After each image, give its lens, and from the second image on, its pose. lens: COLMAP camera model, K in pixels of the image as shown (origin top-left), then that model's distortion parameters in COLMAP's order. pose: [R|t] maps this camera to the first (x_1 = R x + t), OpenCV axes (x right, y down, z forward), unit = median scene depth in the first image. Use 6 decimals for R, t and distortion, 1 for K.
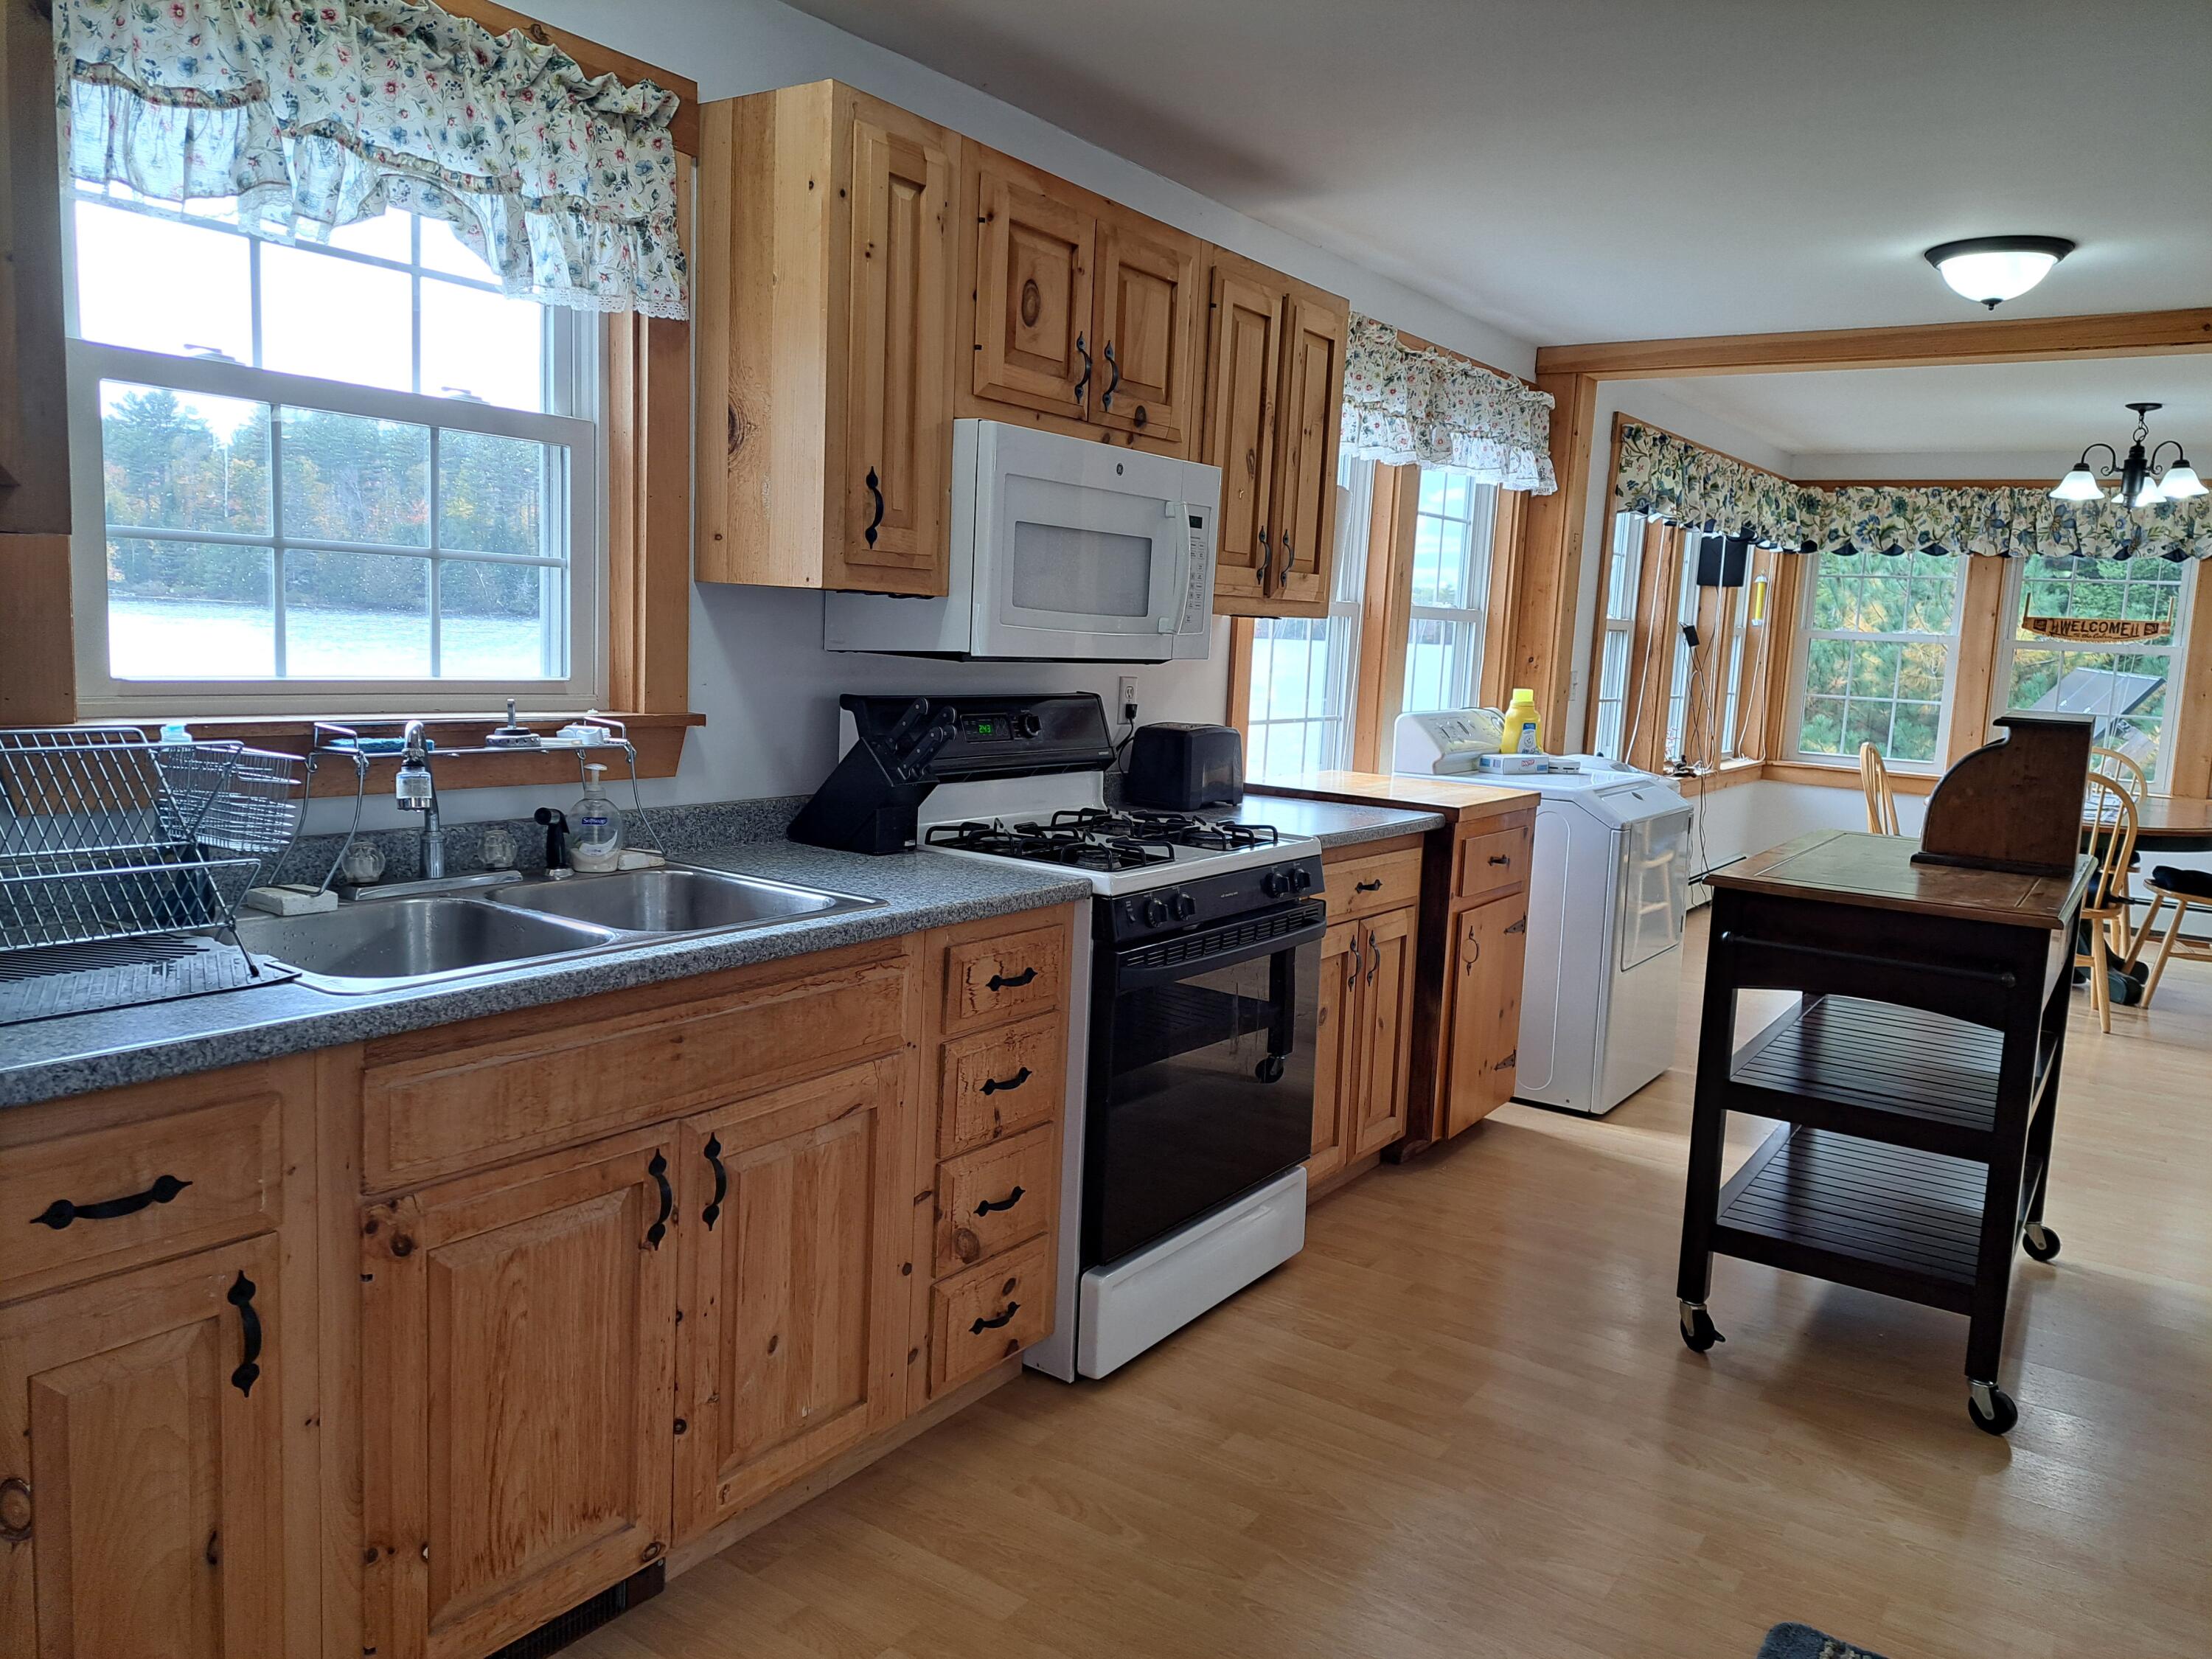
lens RADIAL K [[1589.9, 0, 1116.2], [0, 1589.9, 824.6], [0, 0, 1]] dist [0.089413, -0.105970]
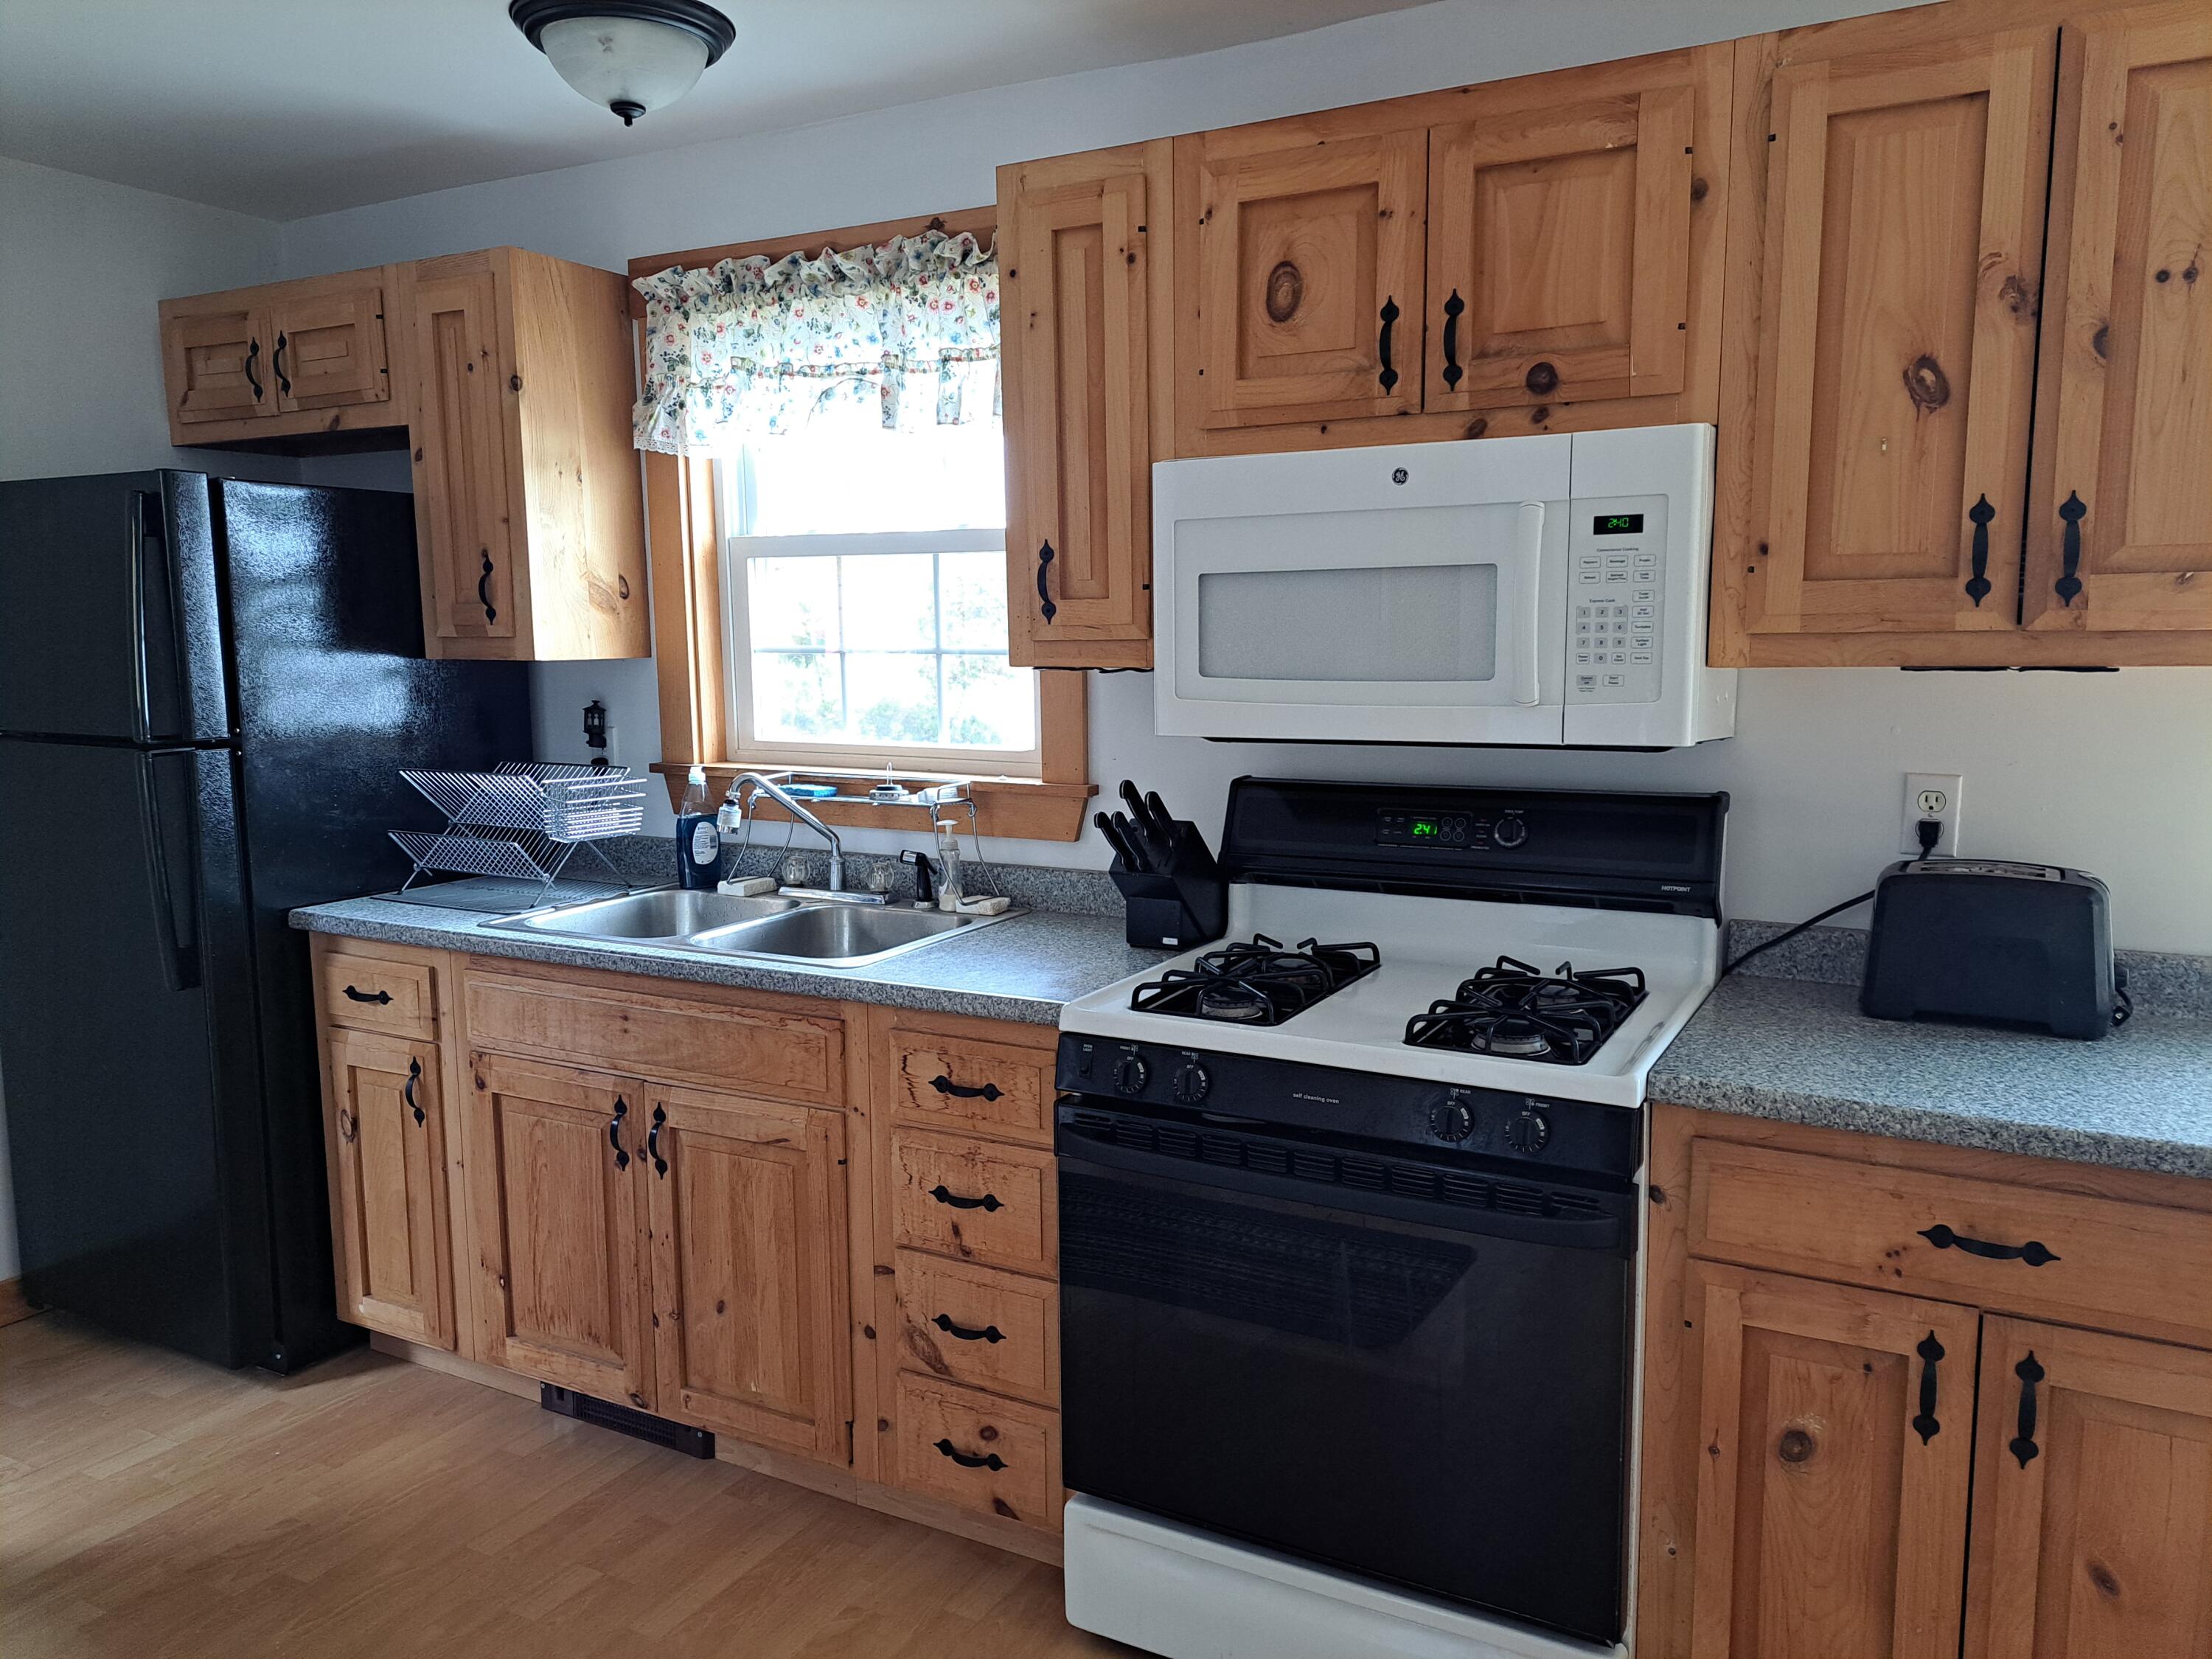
lens RADIAL K [[1603.0, 0, 1106.0], [0, 1603.0, 829.5], [0, 0, 1]] dist [0.092983, -0.115157]
pose [[0.098615, 0.079245, -0.991965, 0.852726], [-0.109694, 0.991615, 0.068312, -0.122872], [0.989061, 0.102076, 0.106481, 0.975418]]
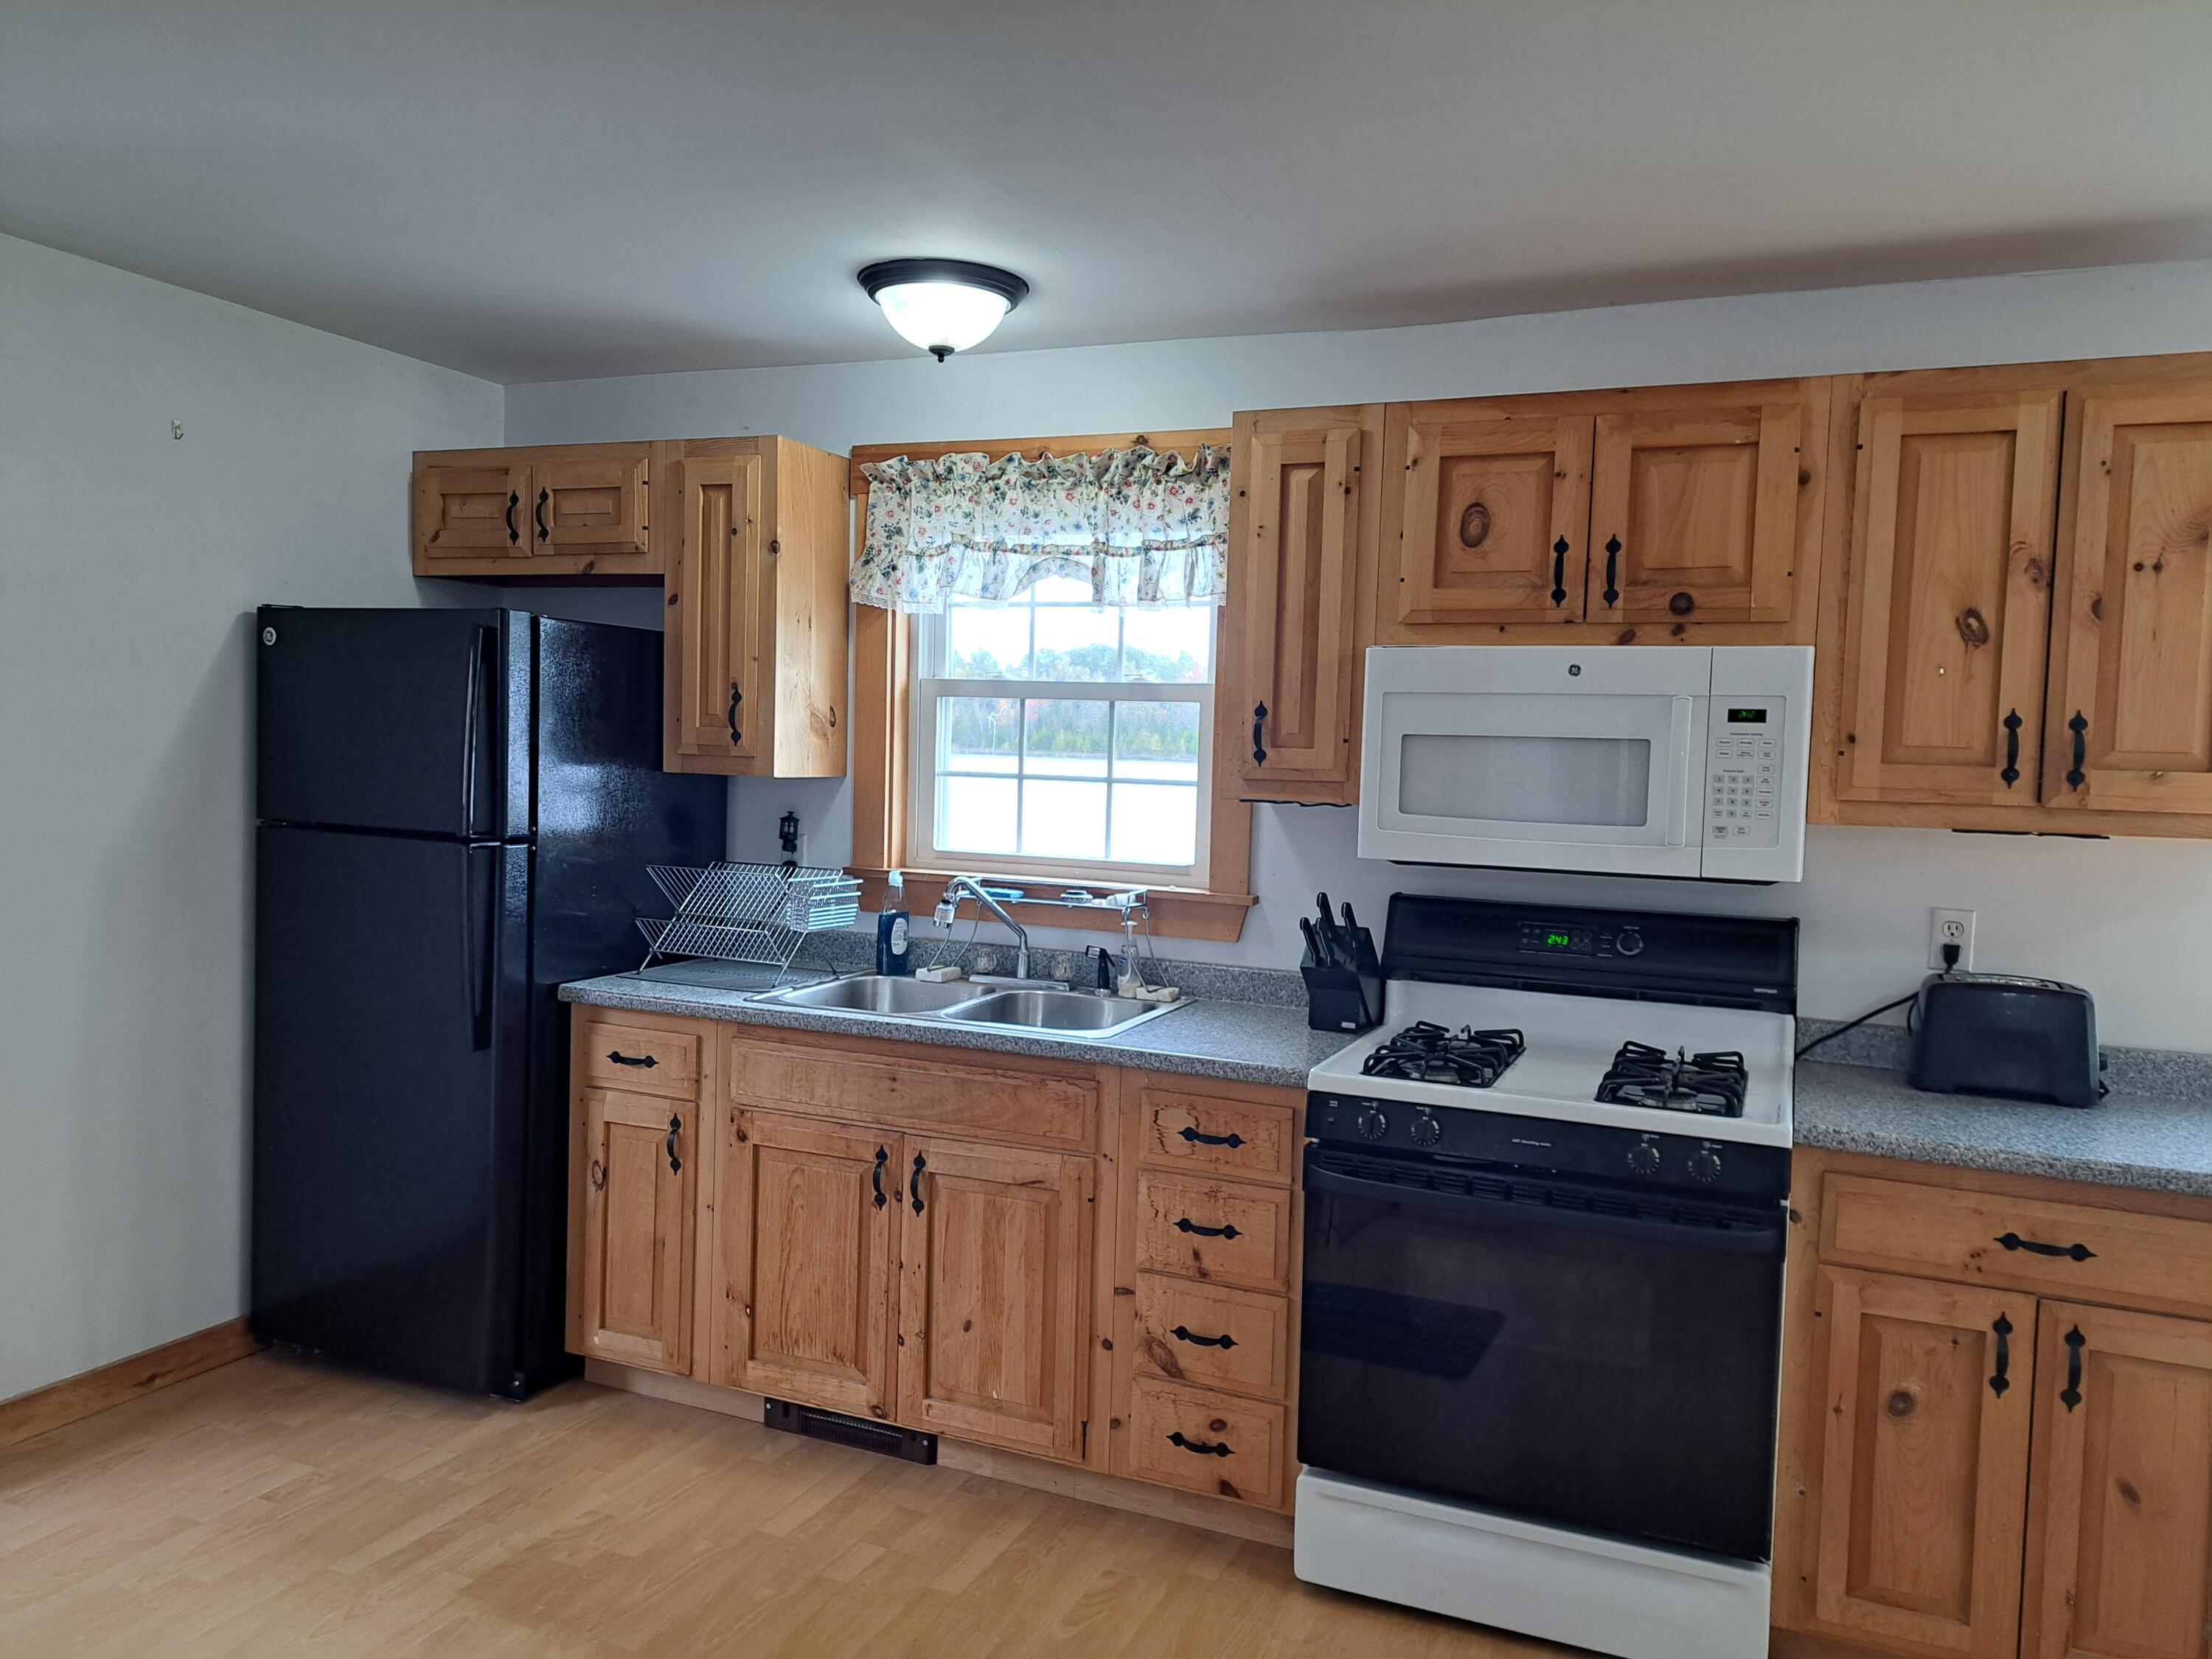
lens RADIAL K [[1589.9, 0, 1116.2], [0, 1589.9, 824.6], [0, 0, 1]] dist [0.089413, -0.105970]
pose [[0.196305, 0.008644, -0.980505, 1.042472], [-0.143583, 0.989436, -0.020023, -0.091575], [0.969973, 0.144714, 0.195472, 0.686134]]
